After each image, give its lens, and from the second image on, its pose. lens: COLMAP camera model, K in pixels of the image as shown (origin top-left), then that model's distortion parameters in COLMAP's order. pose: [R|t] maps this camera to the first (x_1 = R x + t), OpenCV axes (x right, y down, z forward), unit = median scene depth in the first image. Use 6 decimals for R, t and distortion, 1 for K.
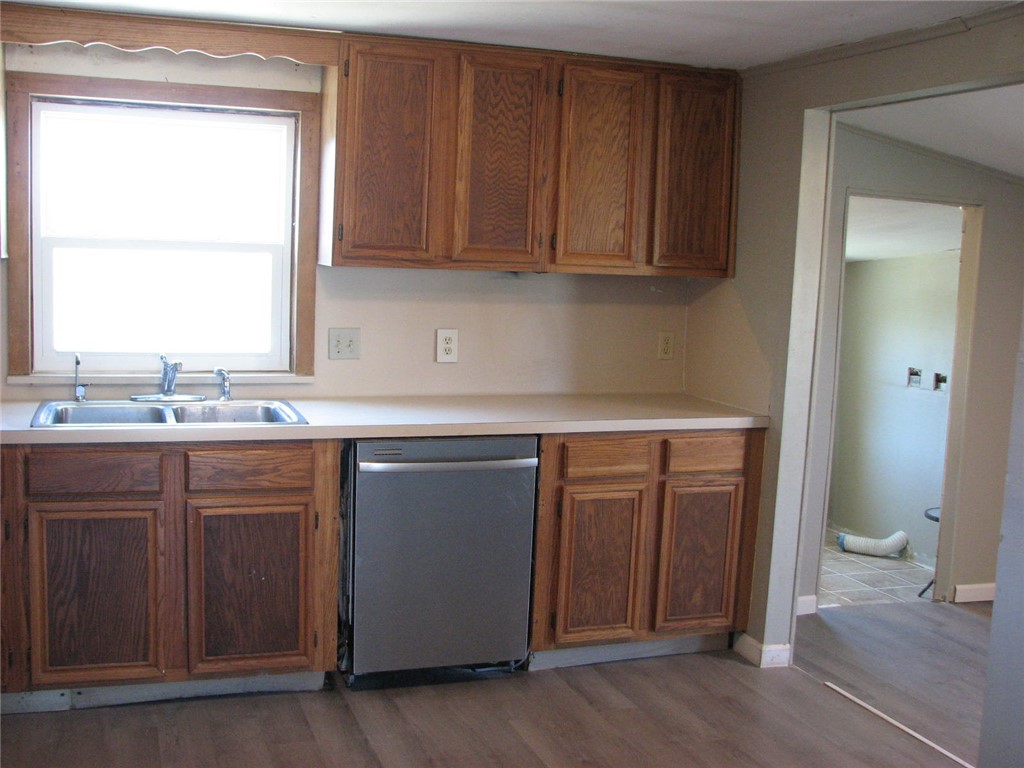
lens RADIAL K [[1098.4, 0, 505.6], [0, 1098.4, 409.9], [0, 0, 1]] dist [-0.208801, 0.261678]
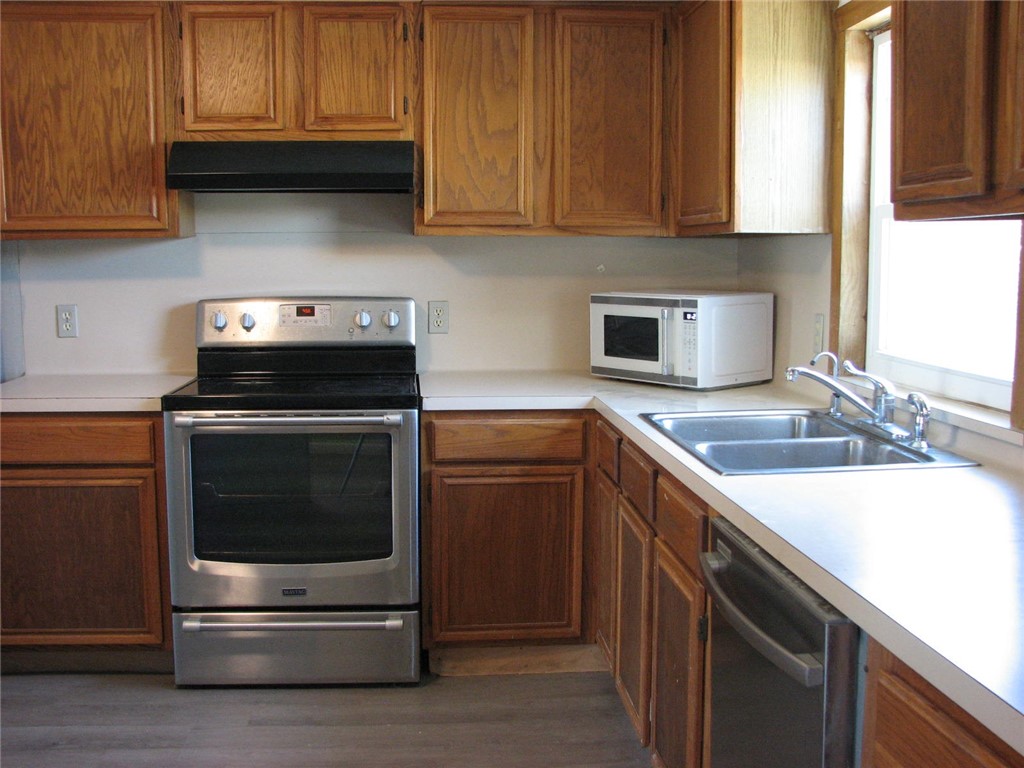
lens RADIAL K [[1098.4, 0, 505.6], [0, 1098.4, 409.9], [0, 0, 1]] dist [-0.208801, 0.261678]
pose [[0.969788, 0.012042, -0.243653, 0.262232], [-0.005635, 0.999620, 0.026975, -0.003495], [0.243886, -0.024787, 0.969487, 0.095459]]
